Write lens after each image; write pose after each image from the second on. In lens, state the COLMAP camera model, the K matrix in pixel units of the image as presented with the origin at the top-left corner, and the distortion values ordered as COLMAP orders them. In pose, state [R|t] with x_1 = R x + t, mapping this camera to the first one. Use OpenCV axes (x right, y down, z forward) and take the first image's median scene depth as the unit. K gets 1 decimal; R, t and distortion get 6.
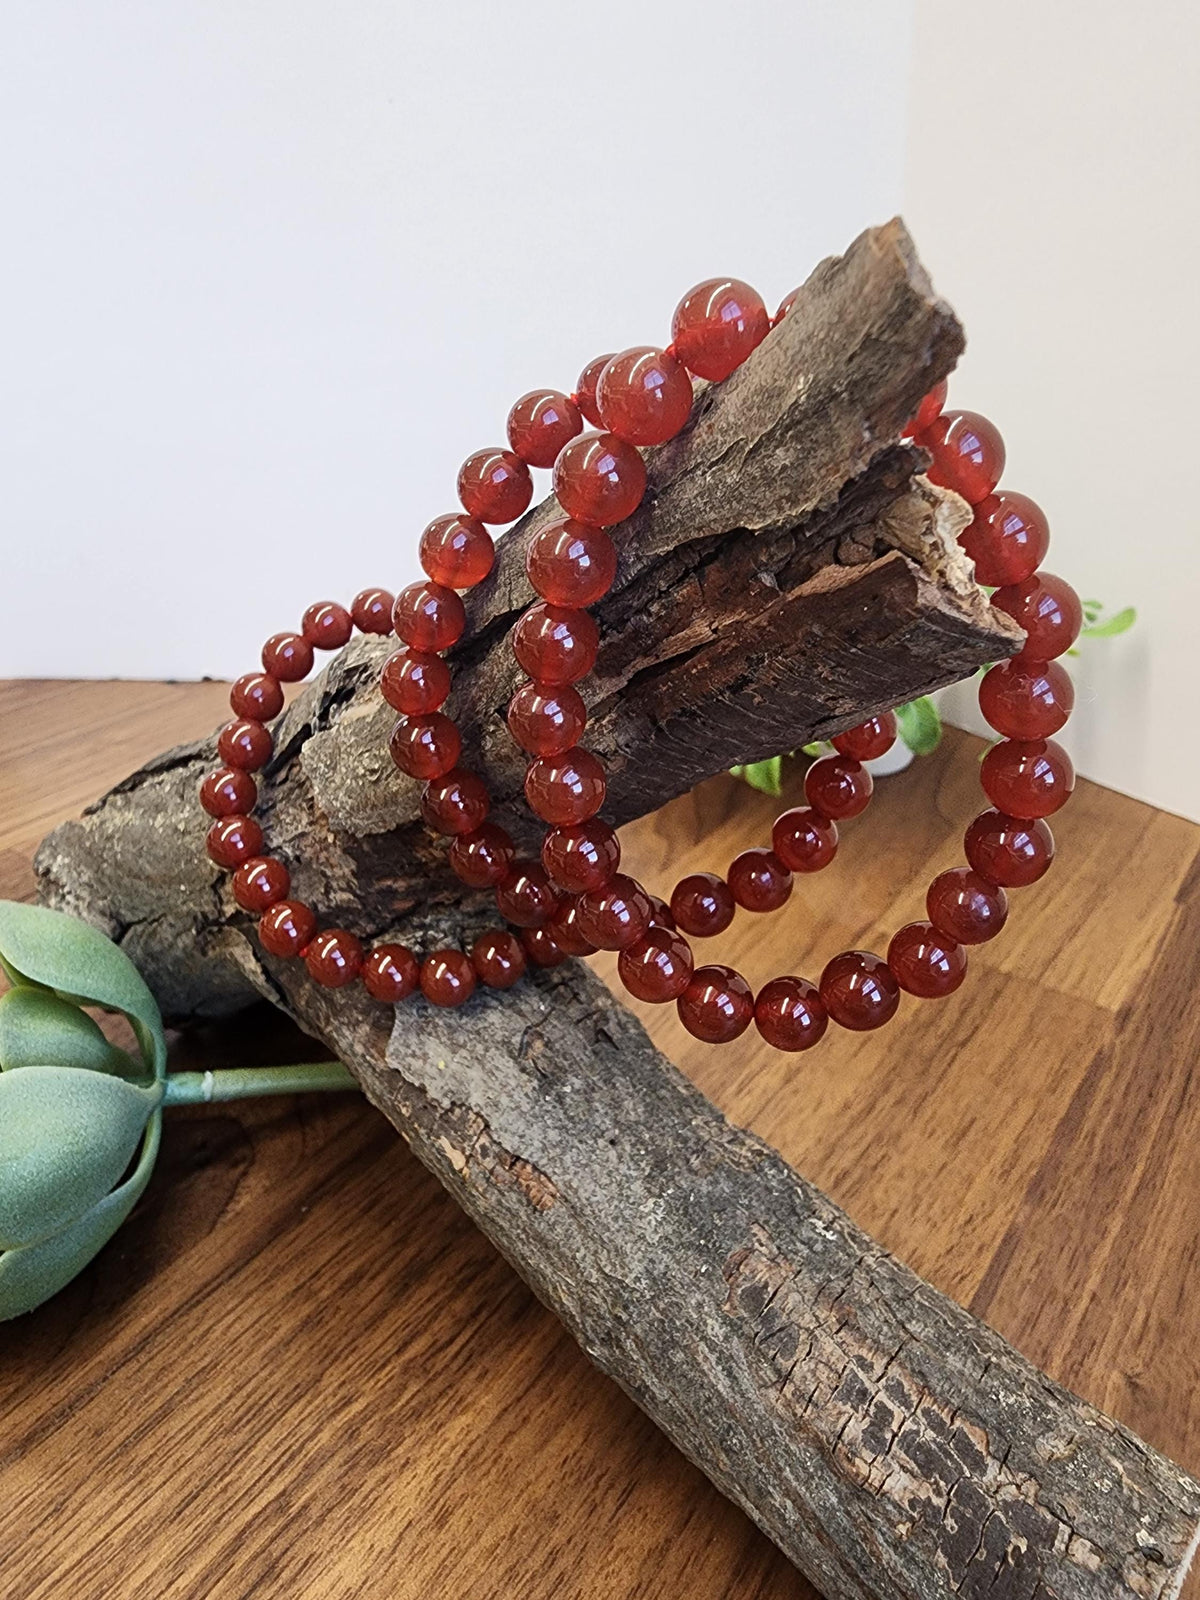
lens RADIAL K [[1091.0, 0, 587.6], [0, 1091.0, 713.5], [0, 0, 1]] dist [0.027529, -0.023845]
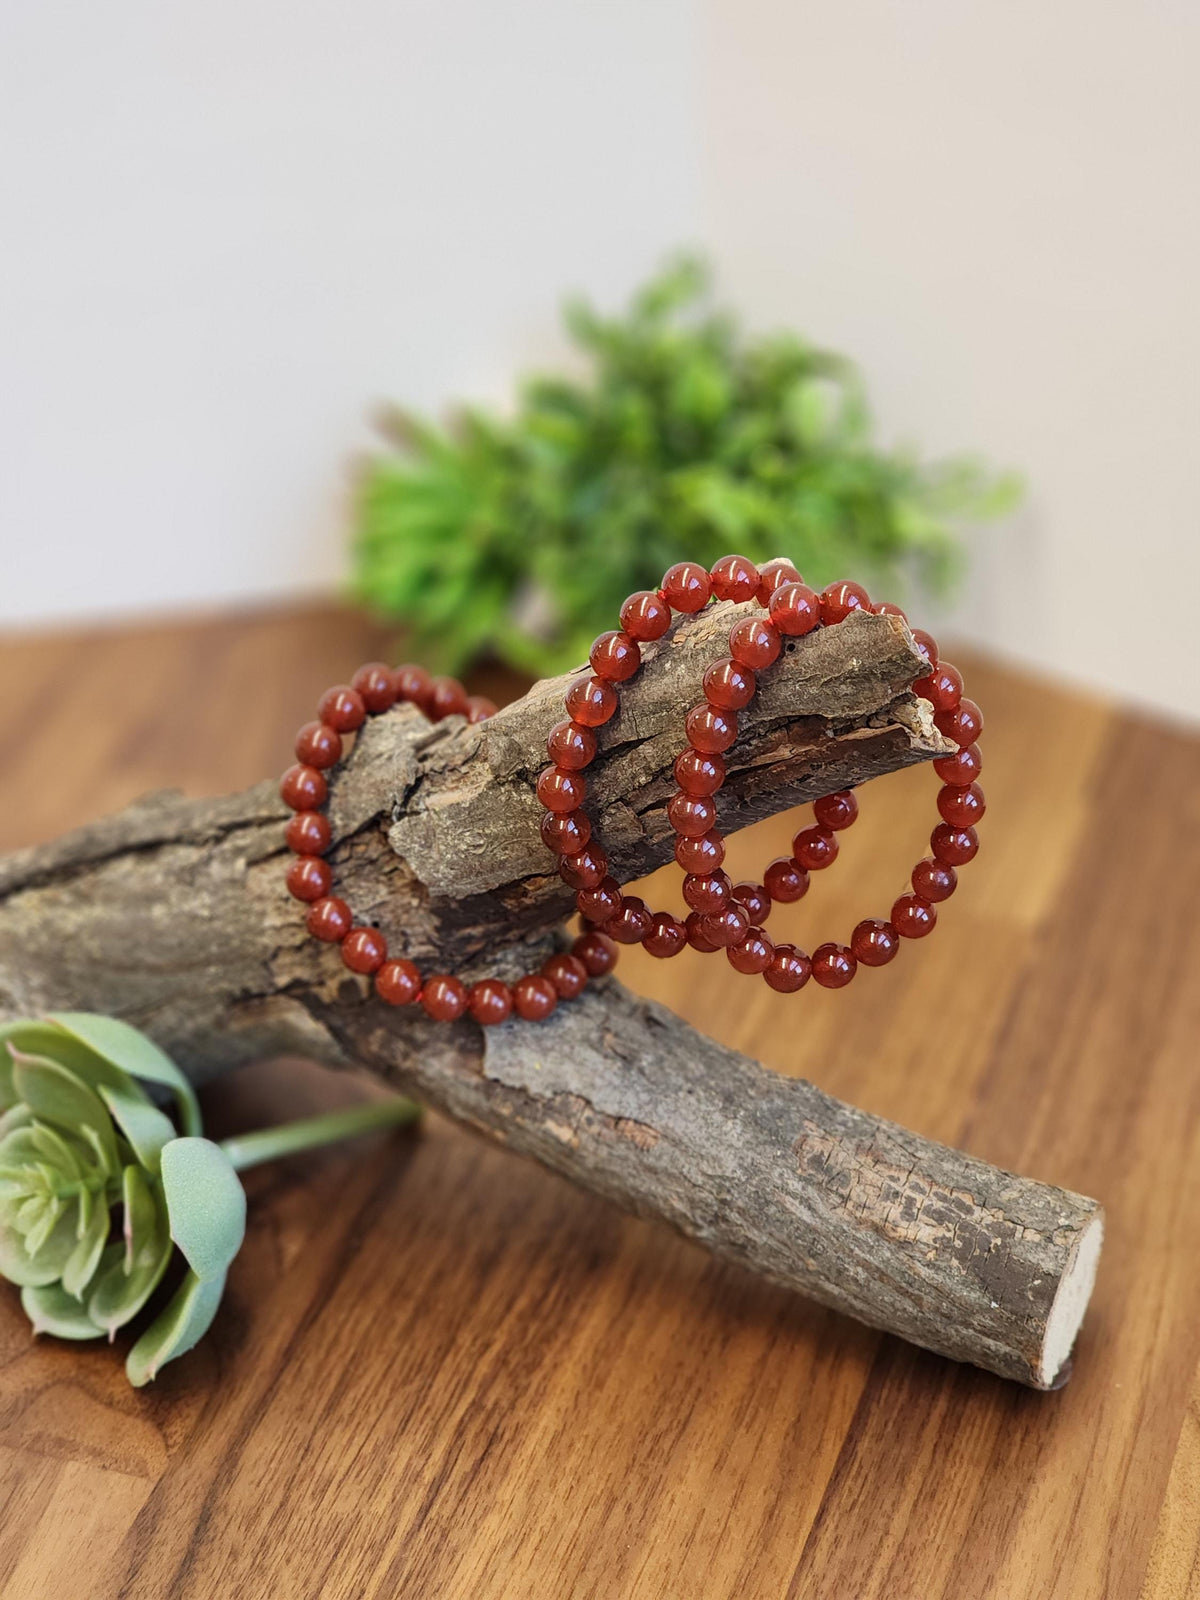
lens RADIAL K [[3044.8, 0, 667.1], [0, 3044.8, 898.8], [0, 0, 1]] dist [-0.152740, 0.000000]
pose [[0.939687, -0.172287, 0.295475, -1.065701], [0.111957, 0.971217, 0.210247, -0.616877], [-0.323193, -0.164486, 0.931928, -2.408209]]
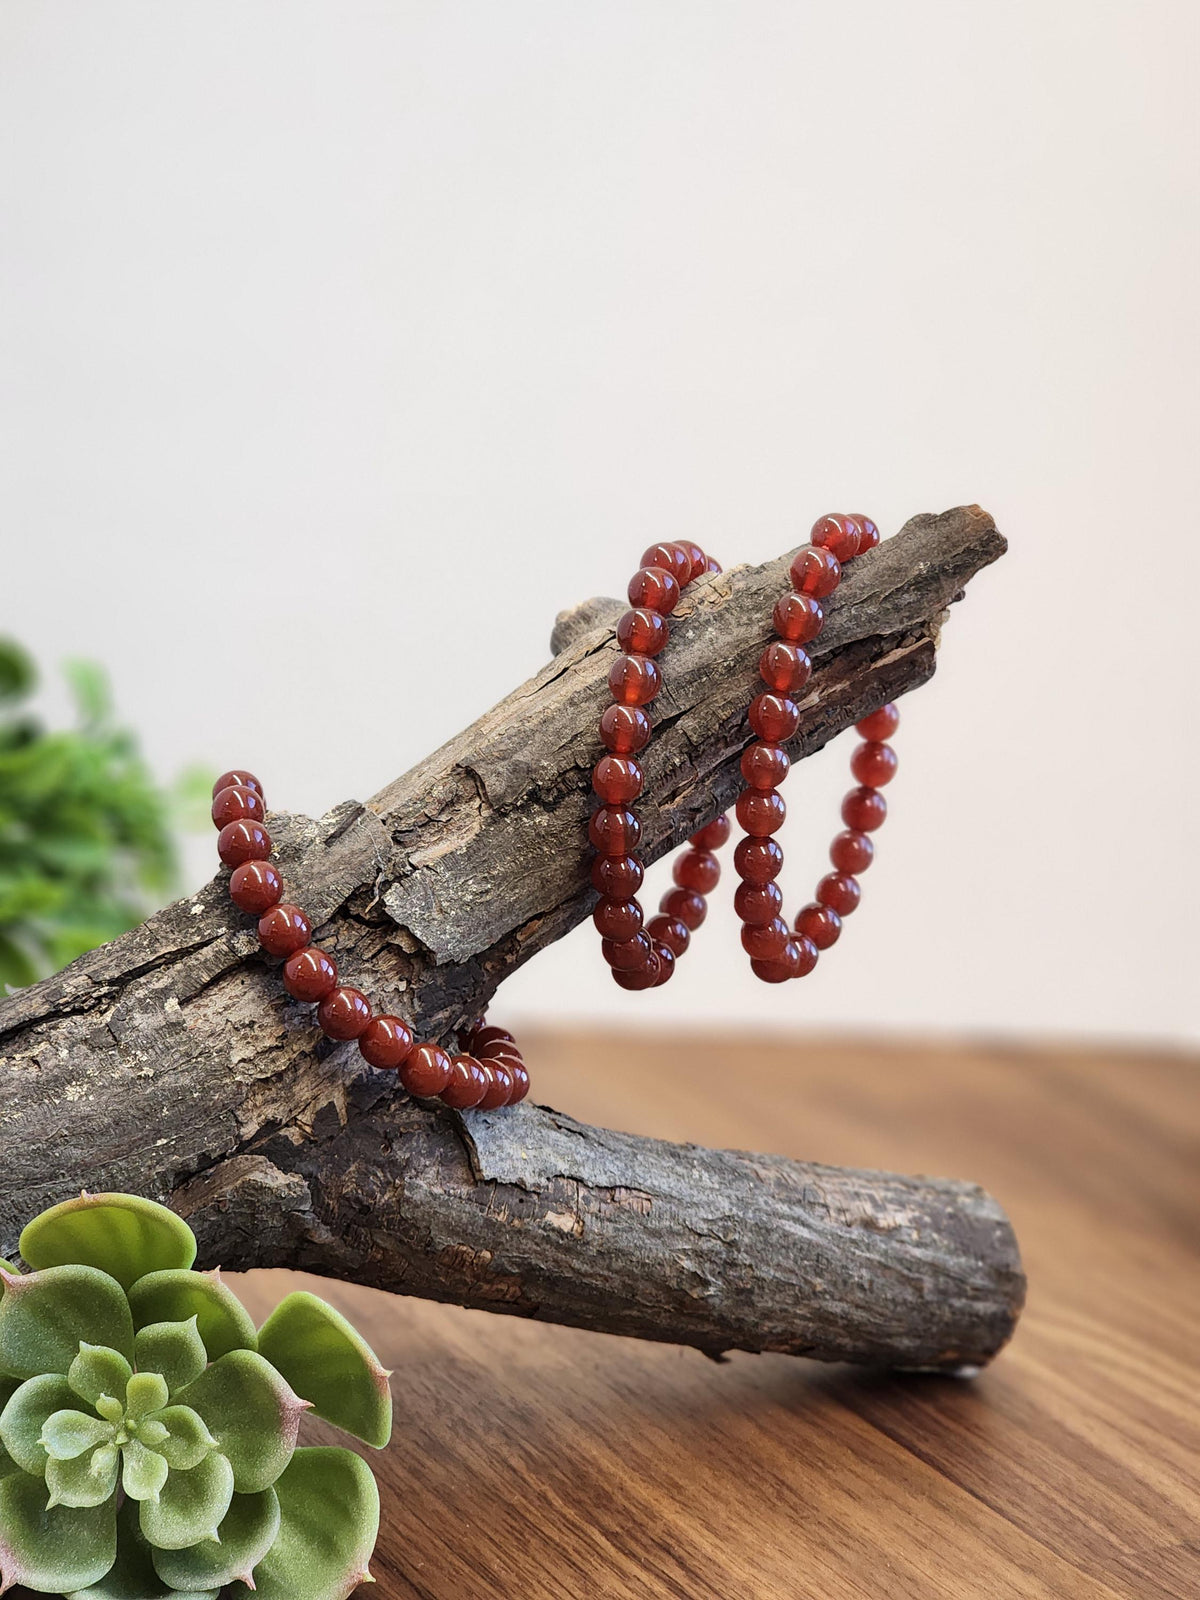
lens RADIAL K [[3124.6, 0, 600.9], [0, 3124.6, 813.7], [0, 0, 1]] dist [-0.126791, 0.000000]
pose [[0.360598, -0.118382, 0.925178, -3.278040], [0.264394, 0.964201, 0.020325, -0.063213], [-0.894464, 0.237282, 0.378988, -0.387154]]
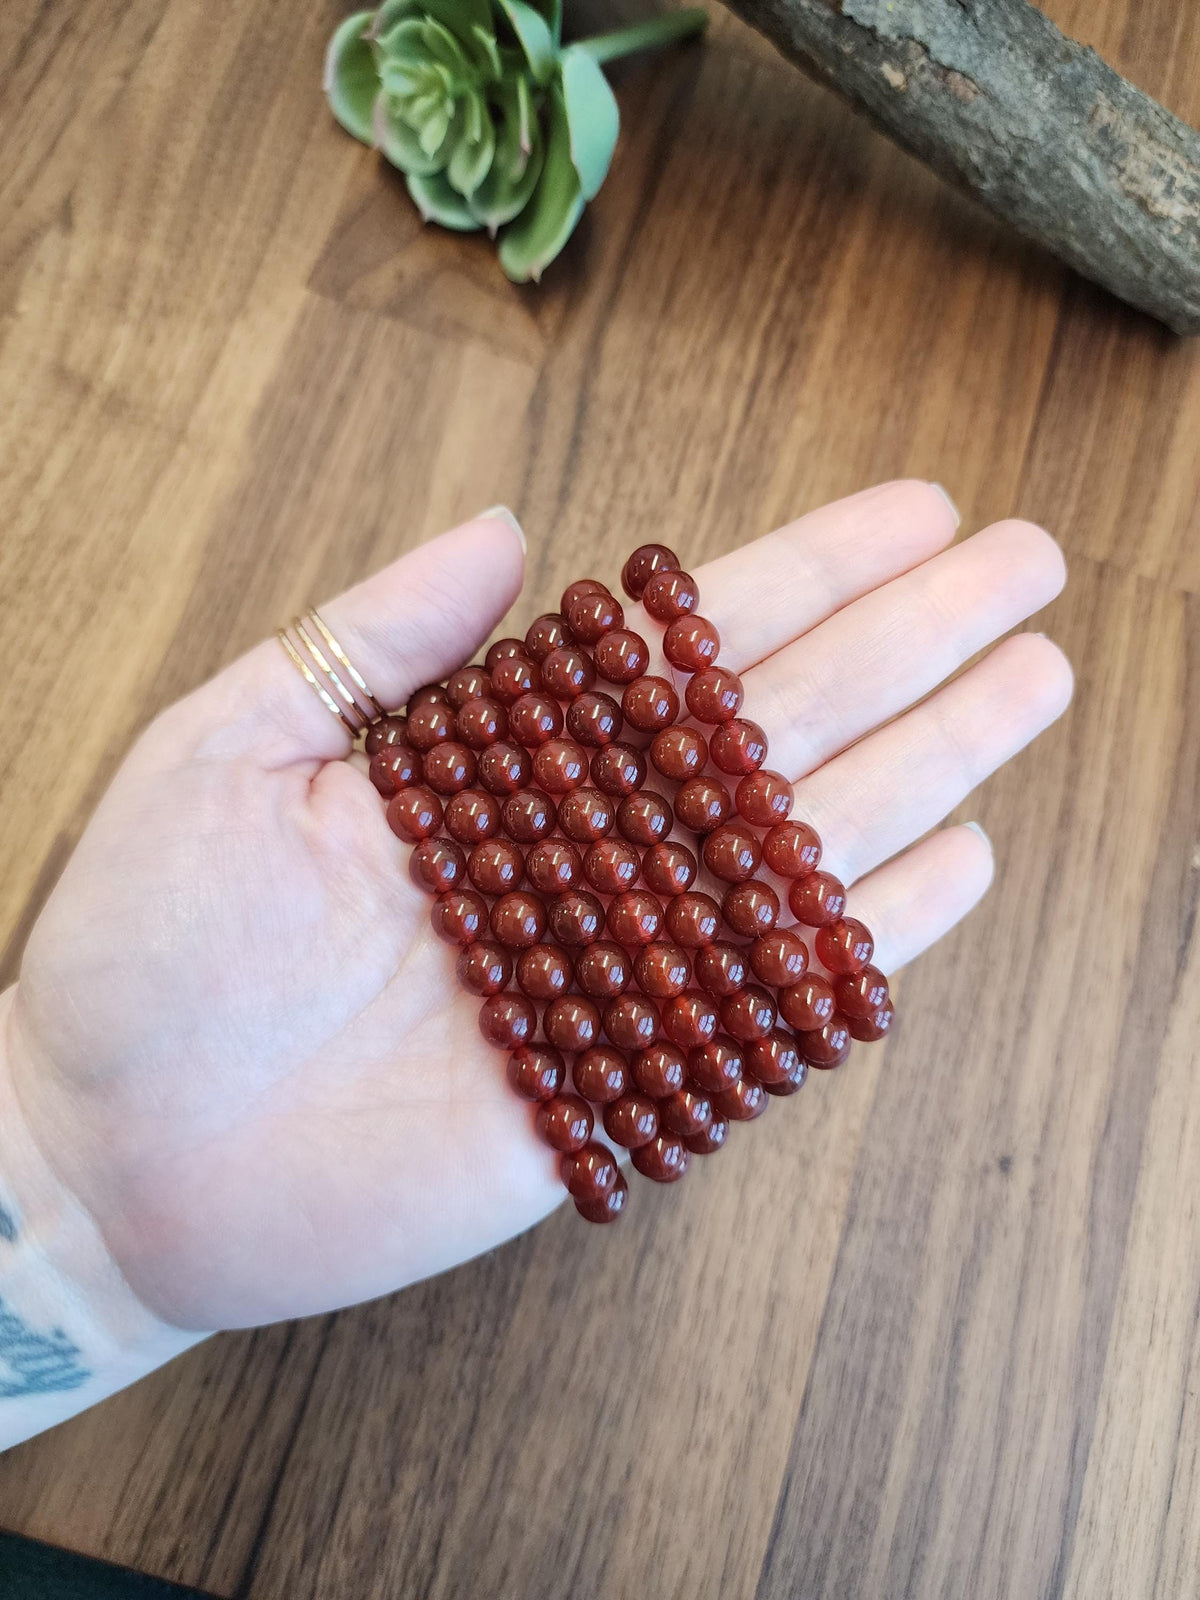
lens RADIAL K [[1098.5, 0, 603.4], [0, 1098.5, 781.0], [0, 0, 1]] dist [-0.005009, -0.010637]
pose [[0.926286, -0.302951, 0.224086, -1.173879], [-0.000753, 0.593186, 0.805065, -0.228063], [-0.376820, -0.745889, 0.549232, -0.381568]]
